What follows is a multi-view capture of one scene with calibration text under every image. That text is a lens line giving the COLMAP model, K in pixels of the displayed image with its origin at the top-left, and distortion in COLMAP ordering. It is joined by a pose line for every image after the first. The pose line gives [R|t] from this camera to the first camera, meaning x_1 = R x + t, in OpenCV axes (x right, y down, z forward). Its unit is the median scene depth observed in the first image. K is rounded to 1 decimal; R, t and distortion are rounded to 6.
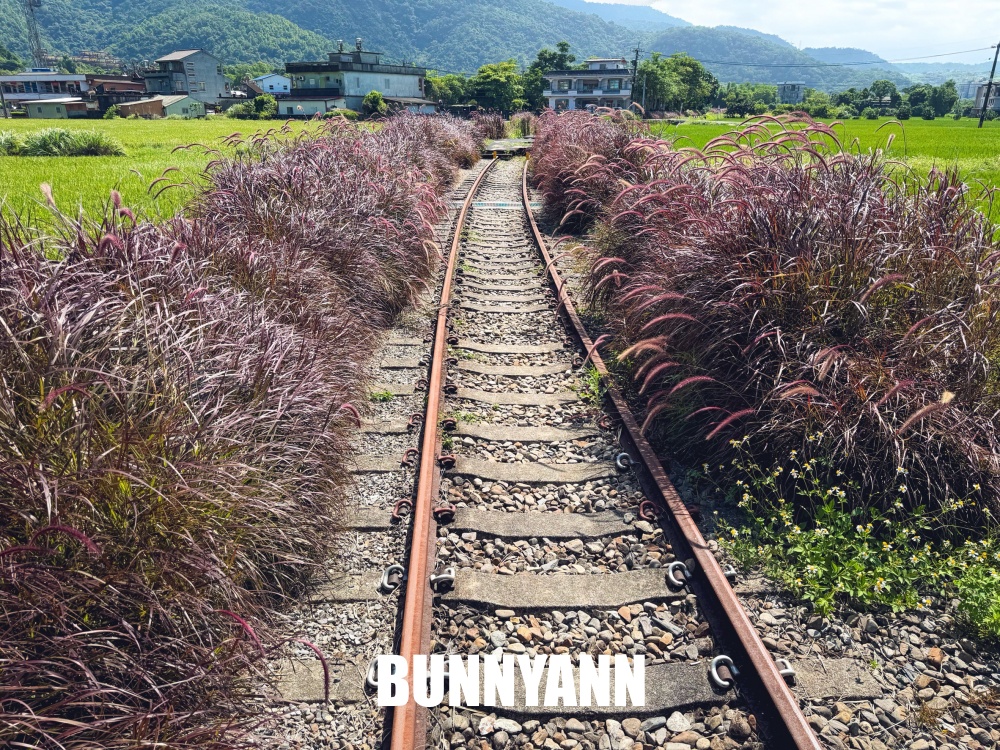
lens RADIAL K [[699.4, 0, 500.0], [0, 699.4, 375.0], [0, 0, 1]] dist [0.074156, -0.105525]
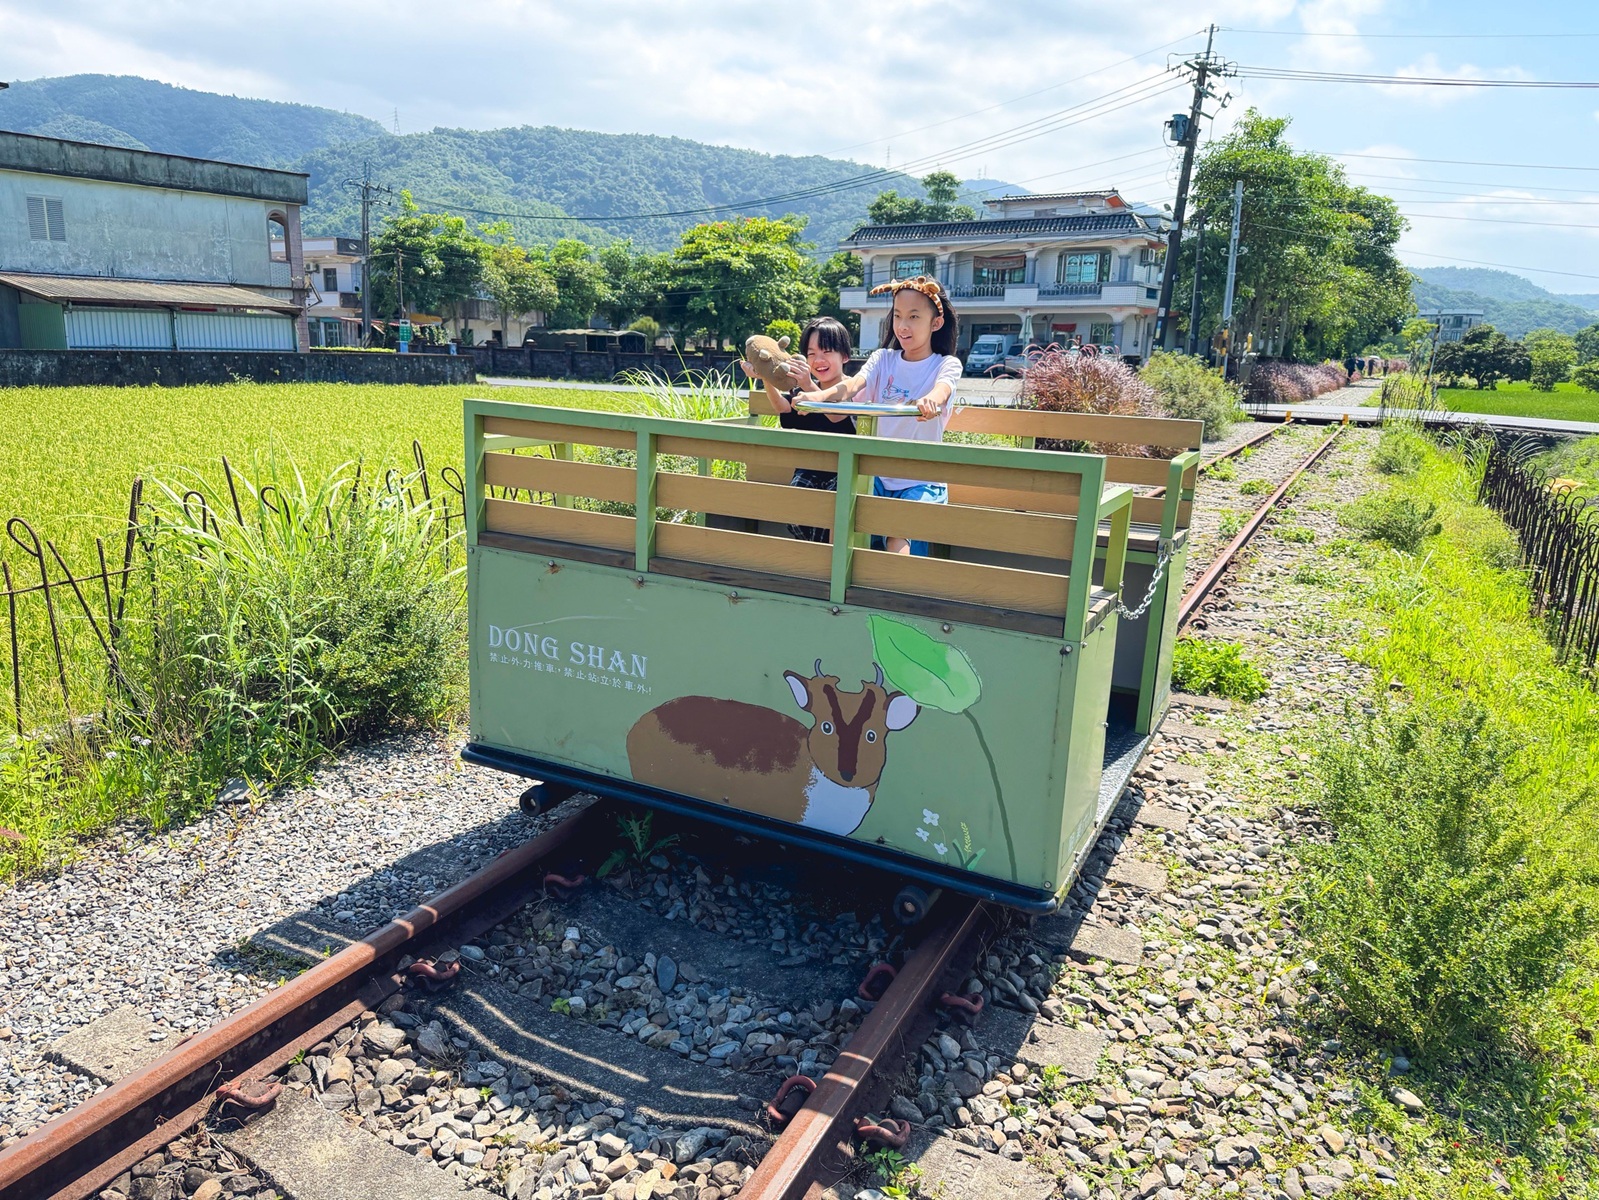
lens RADIAL K [[1118.3, 0, 799.5], [0, 1118.3, 600.0], [0, 0, 1]] dist [0.074156, -0.105525]
pose [[0.995576, 0.040526, -0.084776, 0.090692], [-0.052183, 0.988753, -0.140157, -0.205926], [0.078142, 0.143960, 0.986493, 0.550735]]
